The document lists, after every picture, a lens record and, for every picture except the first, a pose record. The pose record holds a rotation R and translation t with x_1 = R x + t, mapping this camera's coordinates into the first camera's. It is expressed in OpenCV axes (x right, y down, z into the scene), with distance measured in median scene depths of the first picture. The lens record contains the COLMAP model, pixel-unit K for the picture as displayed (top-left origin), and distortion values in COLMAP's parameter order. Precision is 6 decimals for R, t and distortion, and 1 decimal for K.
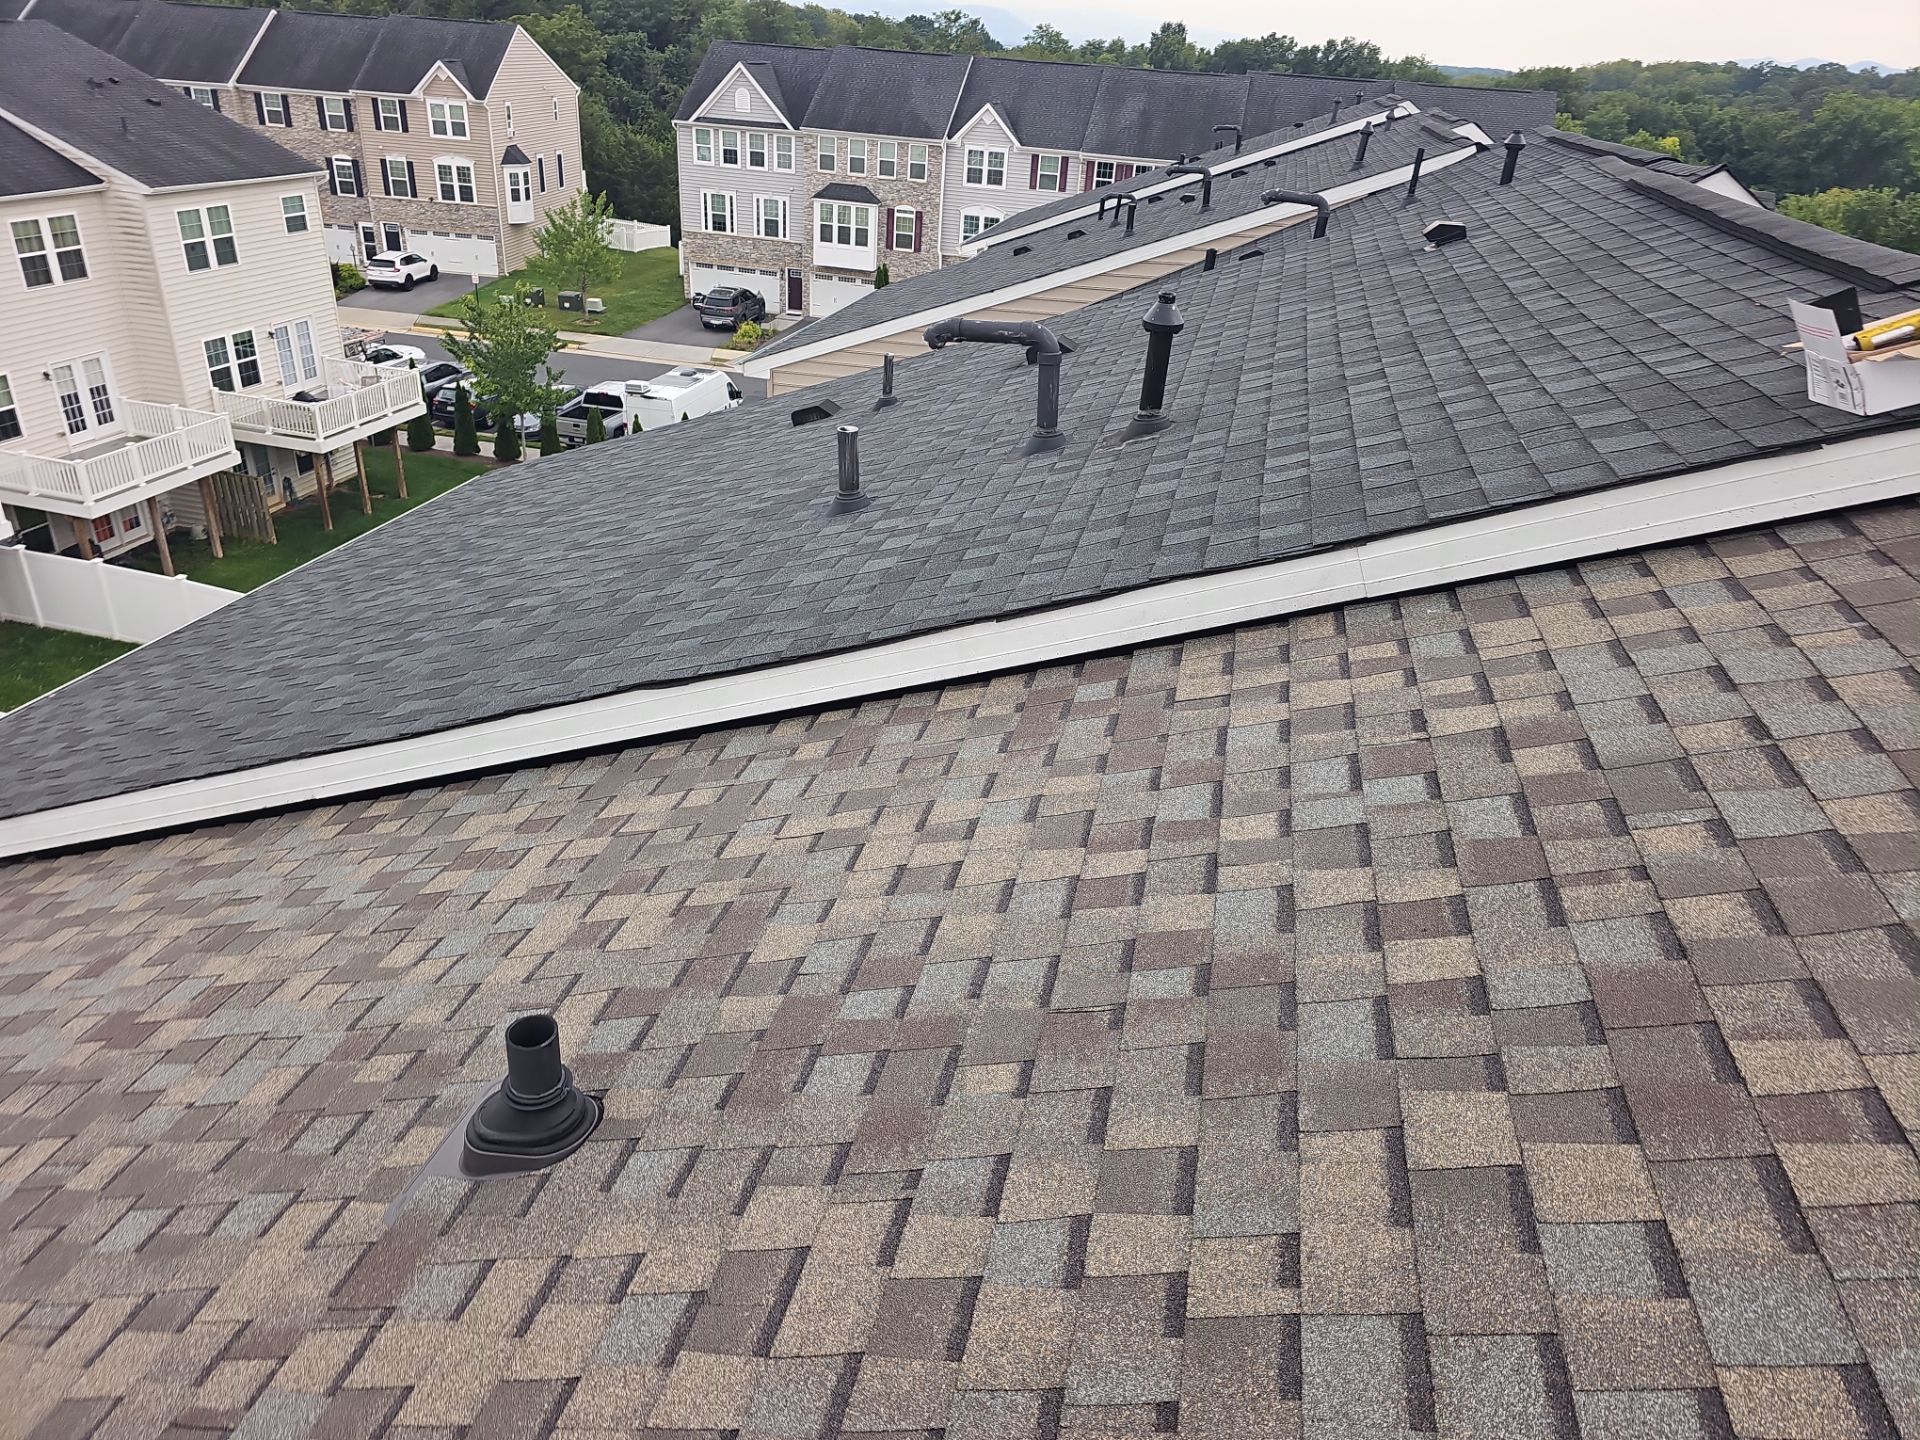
lens RADIAL K [[1267.3, 0, 964.3], [0, 1267.3, 715.1], [0, 0, 1]] dist [0.055229, -0.050138]
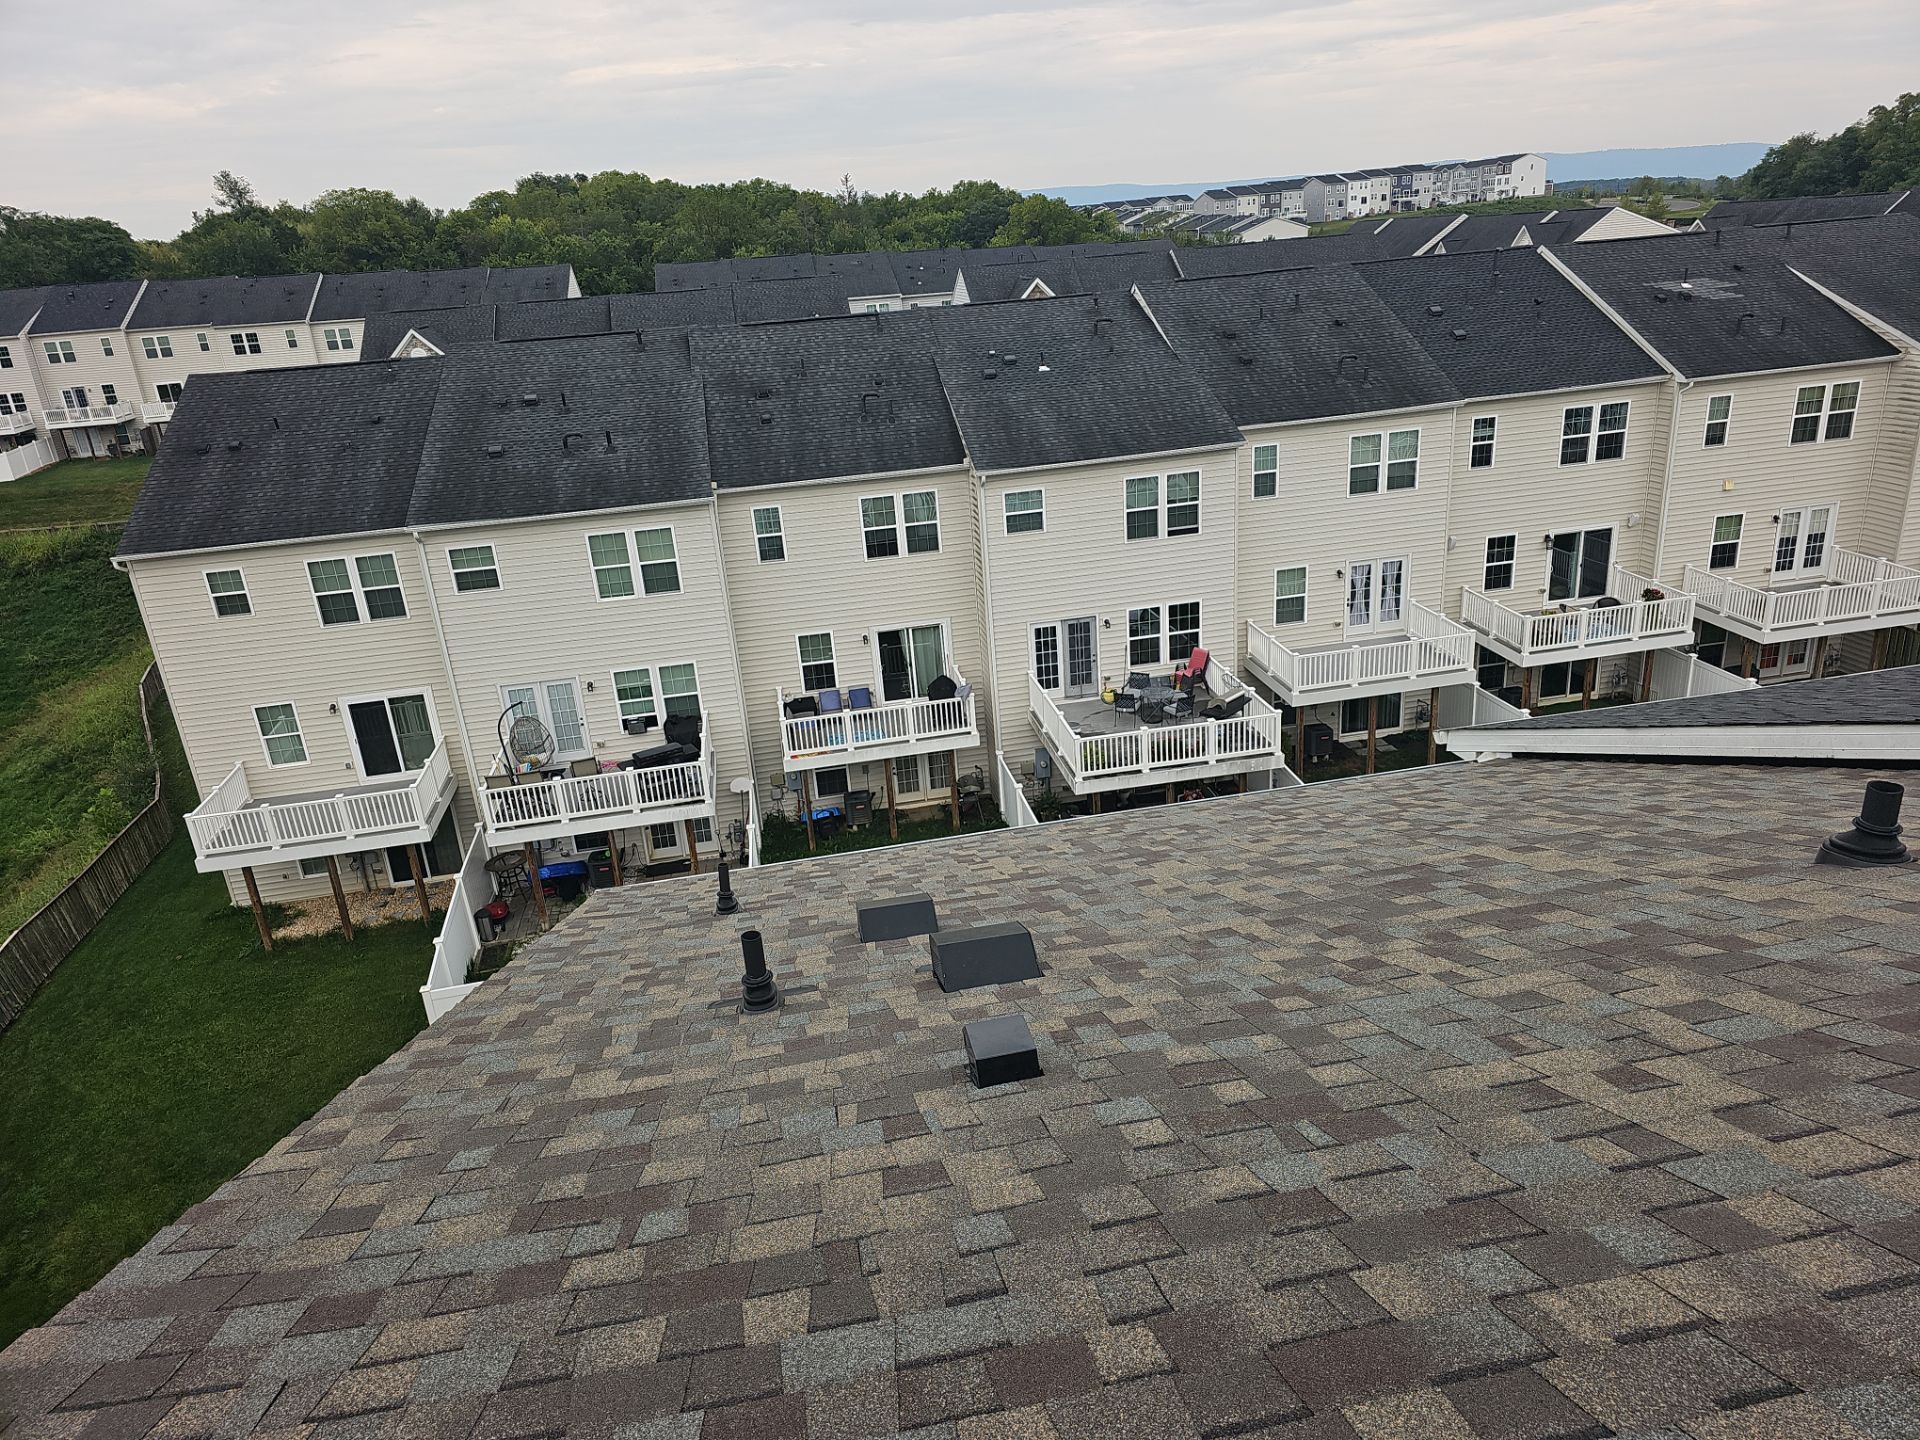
lens RADIAL K [[1255.3, 0, 972.4], [0, 1255.3, 707.9], [0, 0, 1]] dist [0.062773, -0.056055]
pose [[0.390681, 0.230072, -0.891311, 0.295199], [-0.341138, 0.935505, 0.091951, 0.183939], [0.854981, 0.268137, 0.443971, -0.348869]]
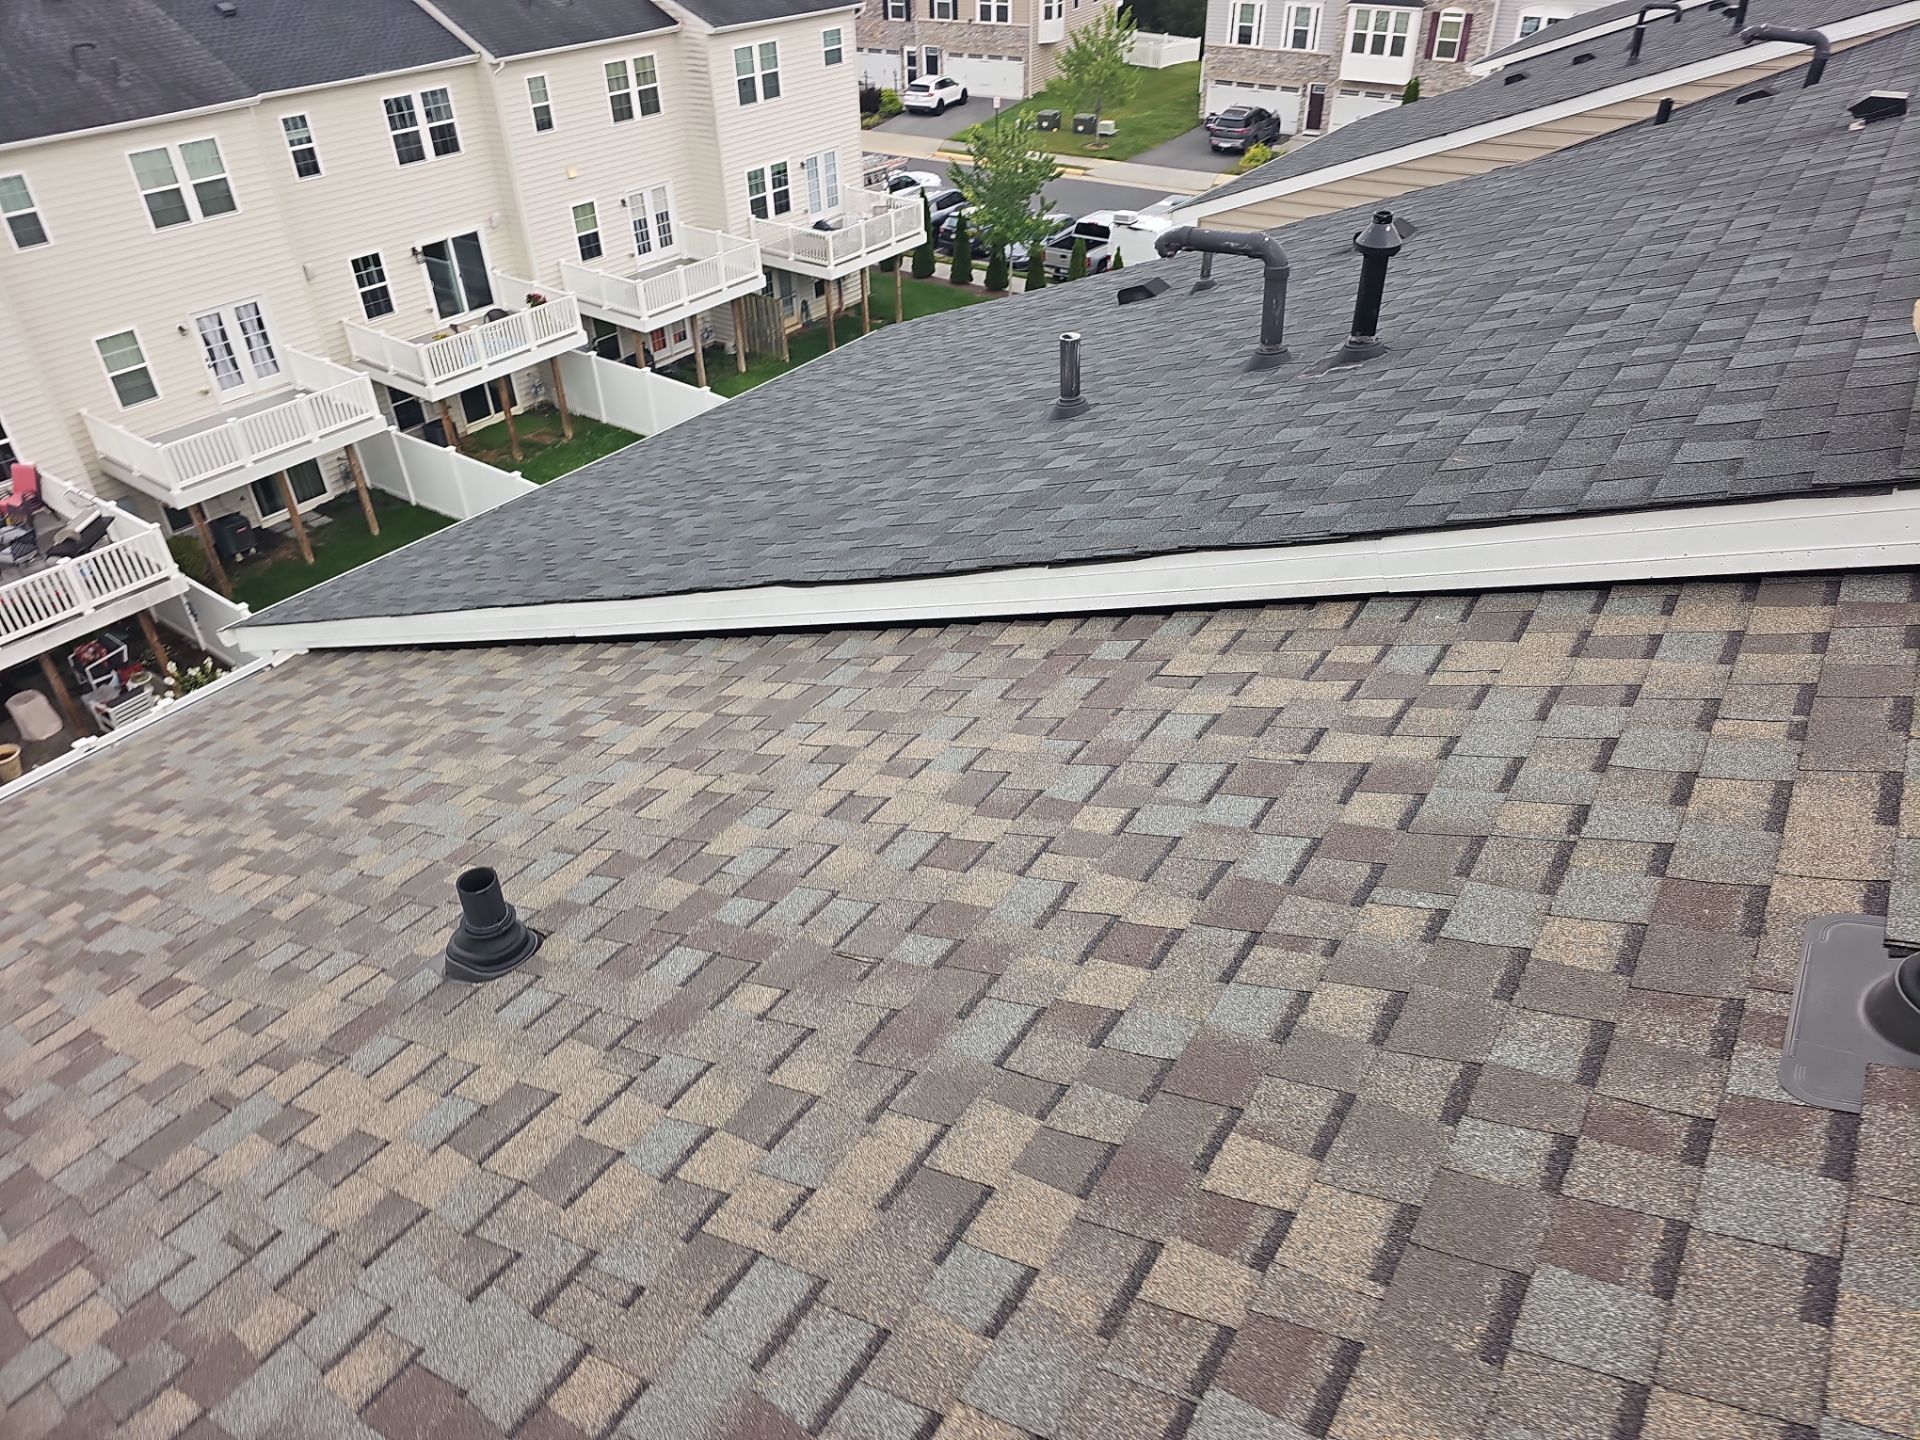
lens RADIAL K [[1252.2, 0, 978.1], [0, 1252.2, 704.2], [0, 0, 1]] dist [0.059299, -0.056719]
pose [[0.930337, 0.149052, -0.335047, 0.245958], [-0.107242, 0.984311, 0.140109, -0.074612], [0.350674, -0.094417, 0.931726, 0.001036]]
